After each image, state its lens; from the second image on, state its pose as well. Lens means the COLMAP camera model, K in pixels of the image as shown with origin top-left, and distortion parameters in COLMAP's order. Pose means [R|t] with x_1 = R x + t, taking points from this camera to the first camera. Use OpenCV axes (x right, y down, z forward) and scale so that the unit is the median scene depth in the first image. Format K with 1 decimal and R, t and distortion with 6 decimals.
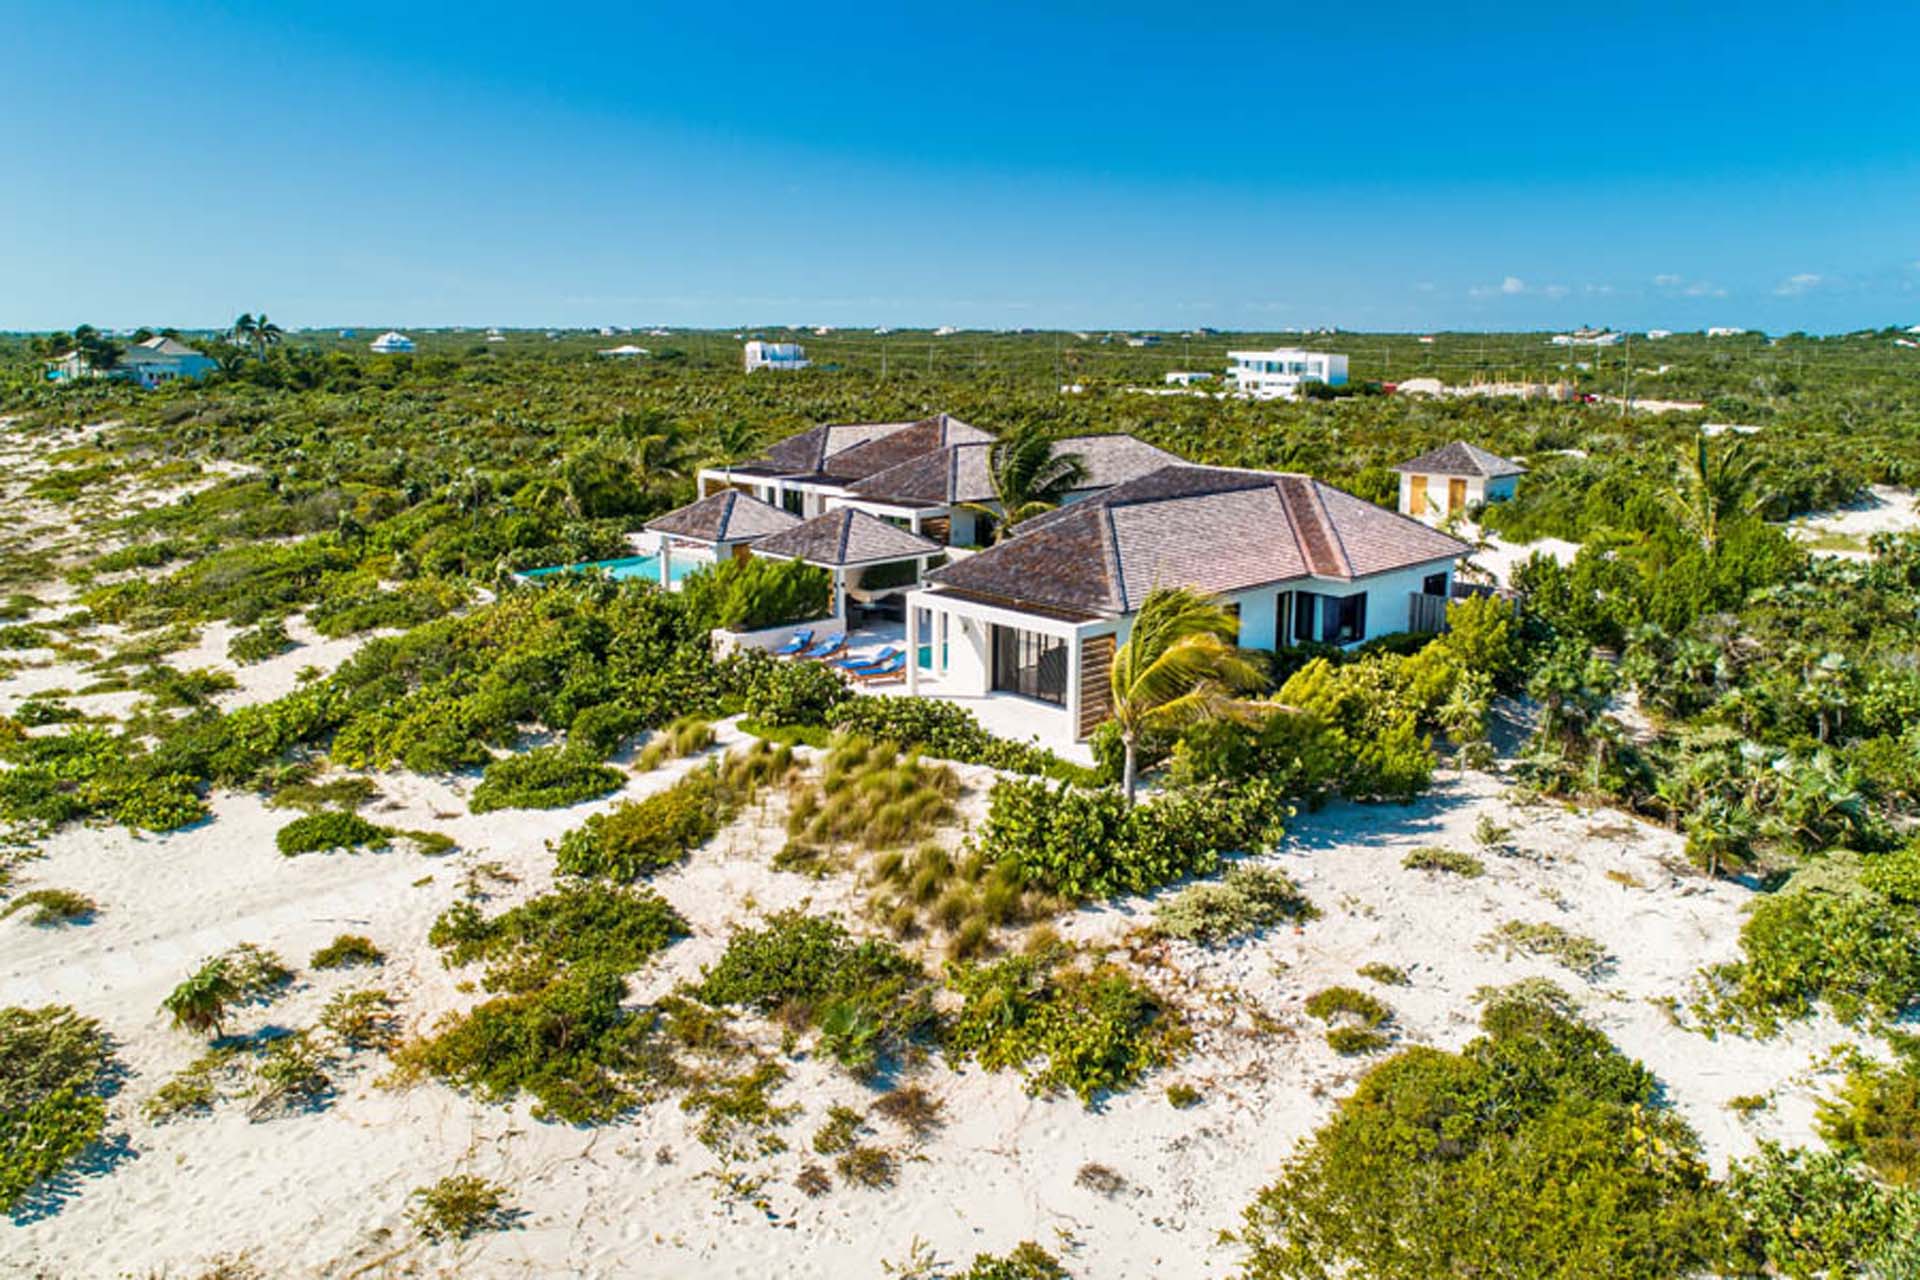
lens RADIAL K [[1311.1, 0, 957.2], [0, 1311.1, 632.6], [0, 0, 1]] dist [-0.010334, 0.002525]
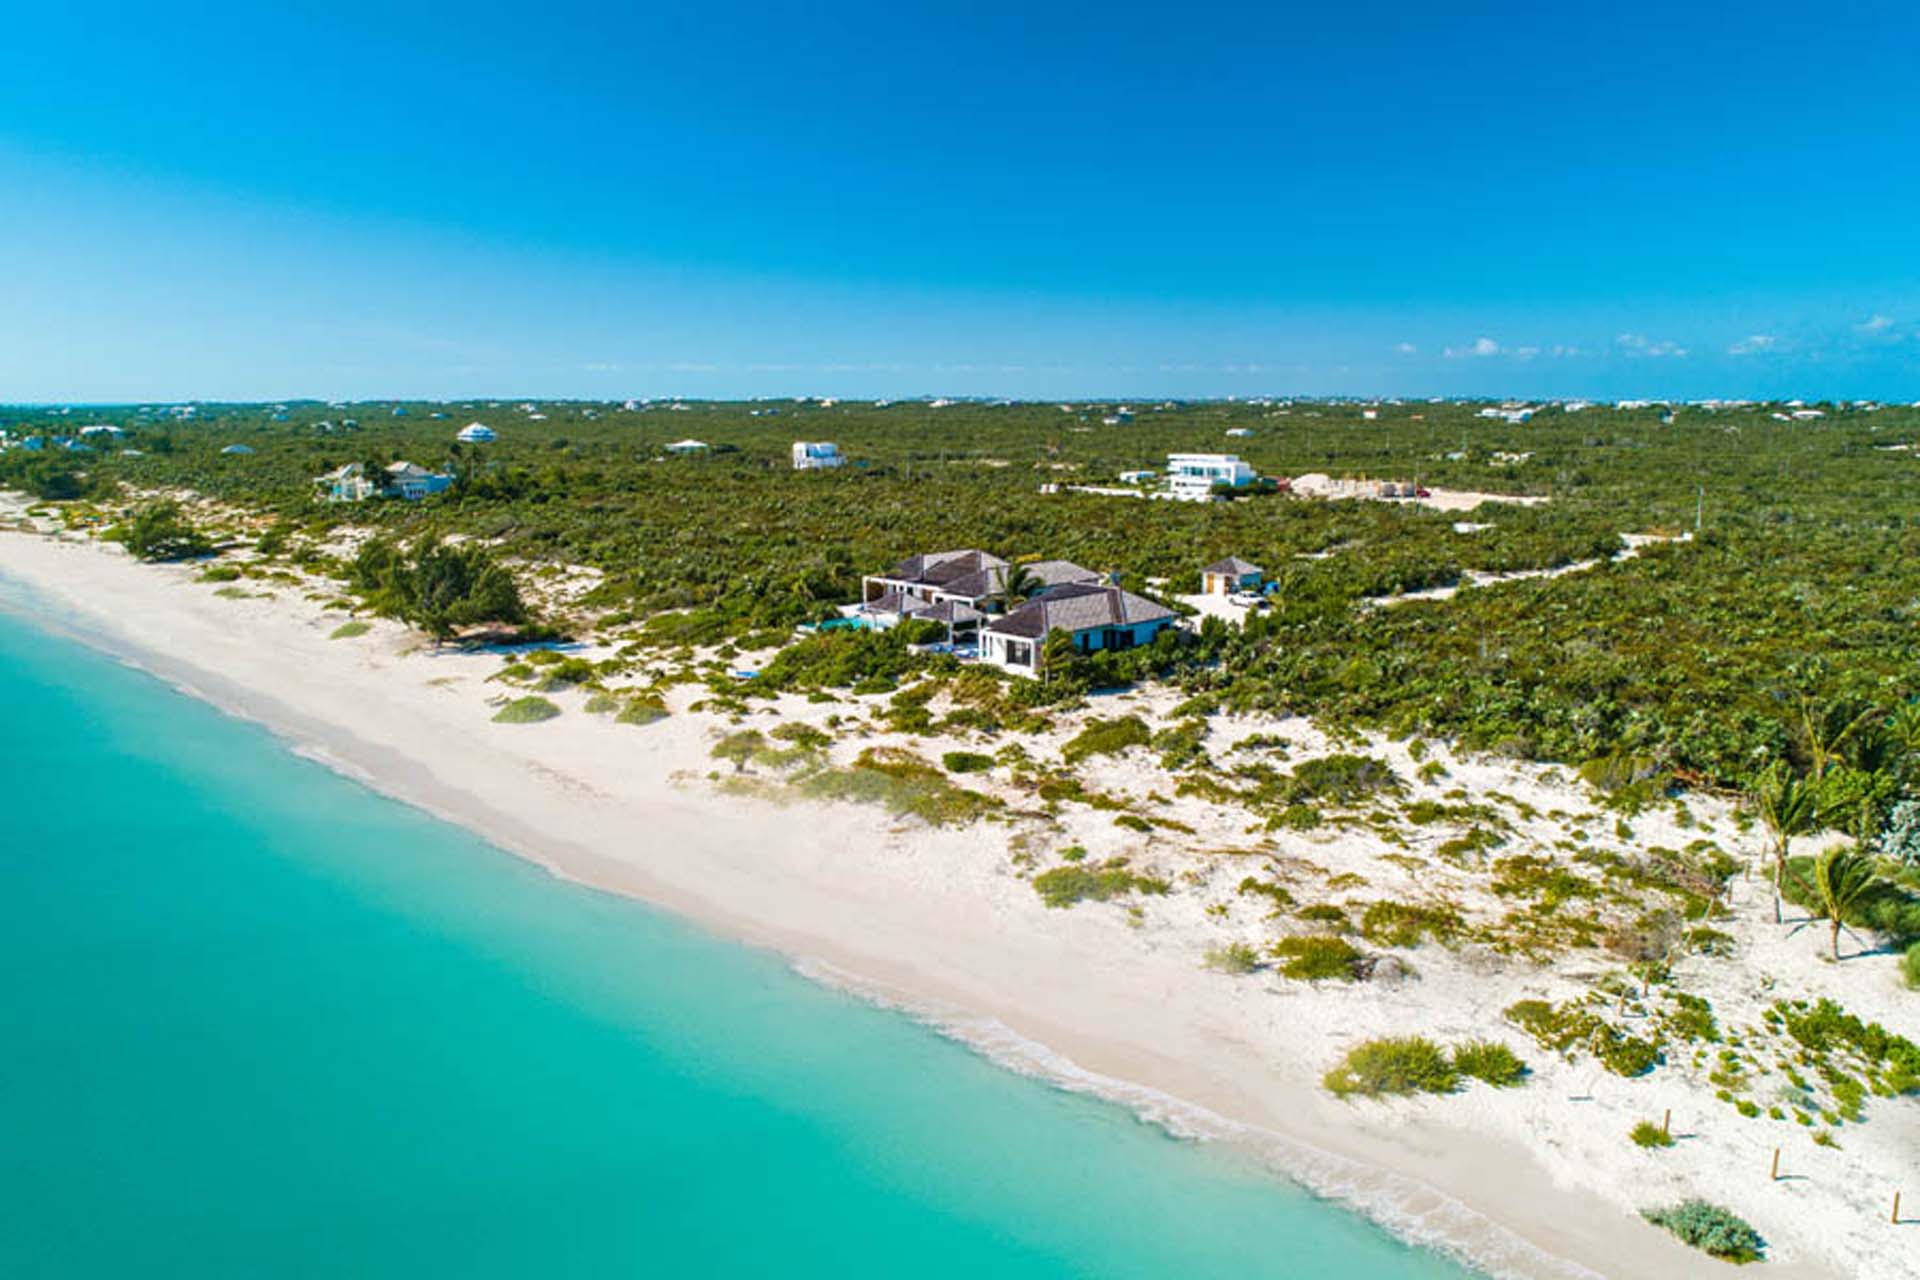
lens RADIAL K [[1311.1, 0, 962.8], [0, 1311.1, 642.2], [0, 0, 1]] dist [-0.010334, 0.002525]
pose [[0.999895, -0.008855, 0.011505, -0.098626], [0.009213, 0.999462, -0.031486, 0.081835], [-0.011220, 0.031588, 0.999438, -1.811432]]
